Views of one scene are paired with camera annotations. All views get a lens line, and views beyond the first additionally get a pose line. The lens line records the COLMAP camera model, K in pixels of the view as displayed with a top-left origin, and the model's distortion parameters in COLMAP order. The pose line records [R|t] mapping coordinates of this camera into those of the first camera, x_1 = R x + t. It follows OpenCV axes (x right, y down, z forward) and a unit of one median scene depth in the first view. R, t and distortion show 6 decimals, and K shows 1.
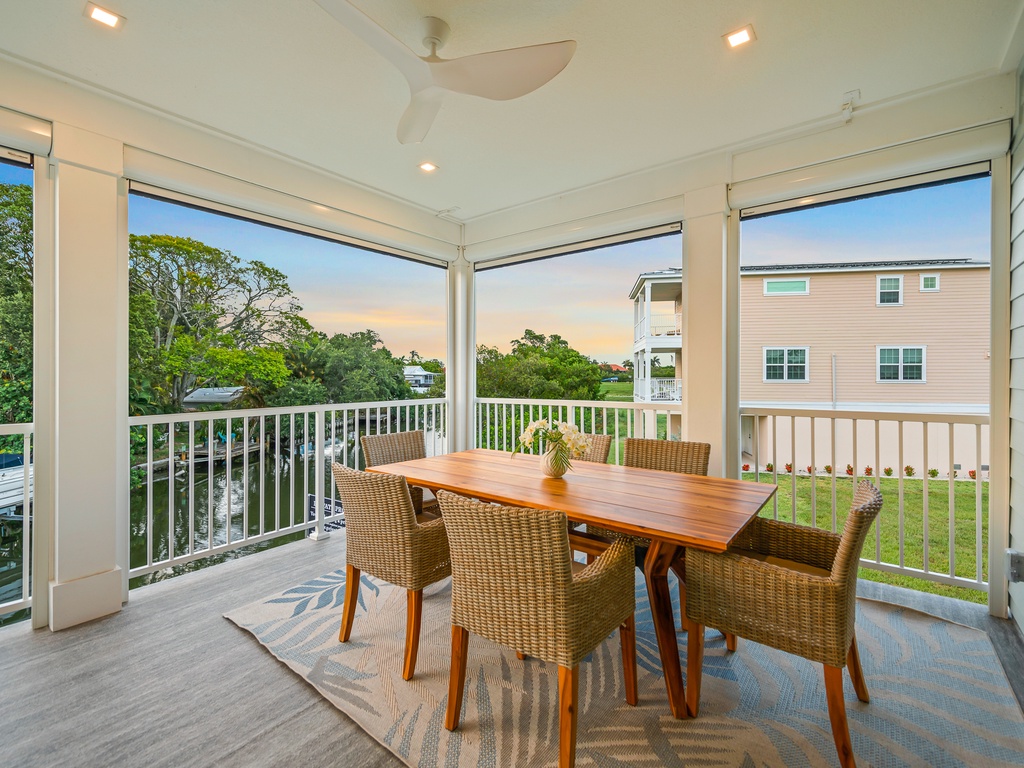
lens RADIAL K [[466.9, 0, 515.9], [0, 466.9, 373.4], [0, 0, 1]] dist [0.009258, -0.002270]
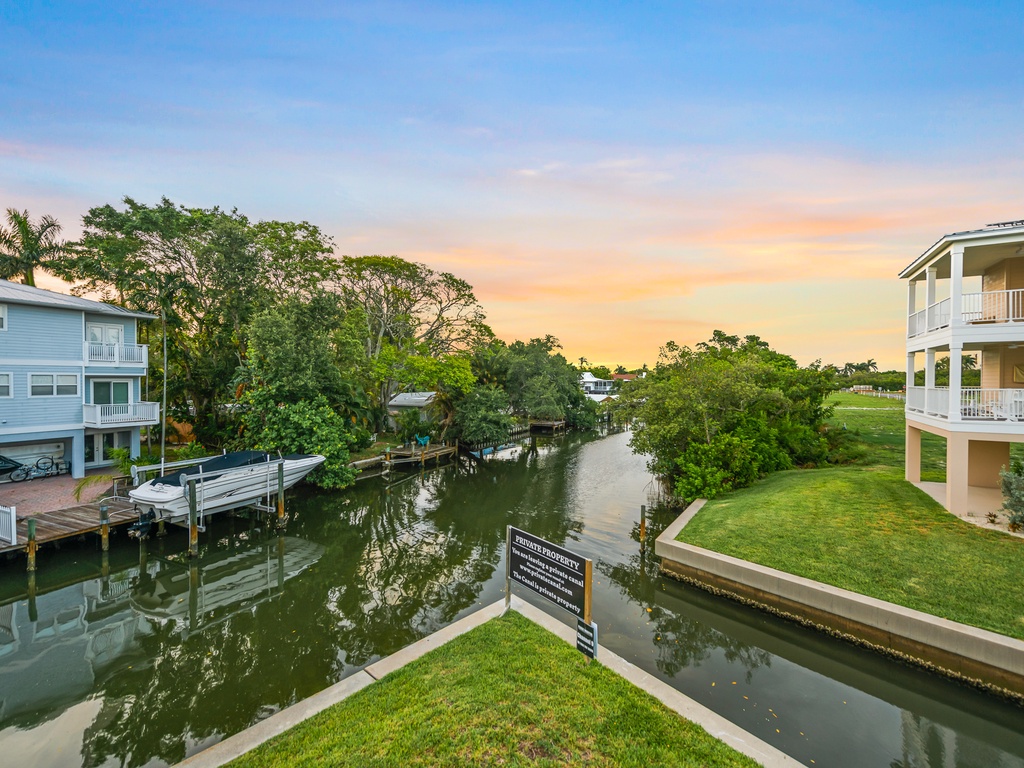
lens RADIAL K [[466.9, 0, 515.1], [0, 466.9, 381.1], [0, 0, 1]] dist [0.009258, -0.002270]
pose [[0.937728, 0.001997, -0.347365, -0.154613], [-0.001098, 0.999996, 0.002786, -0.001579], [0.347369, -0.002231, 0.937726, 0.238948]]
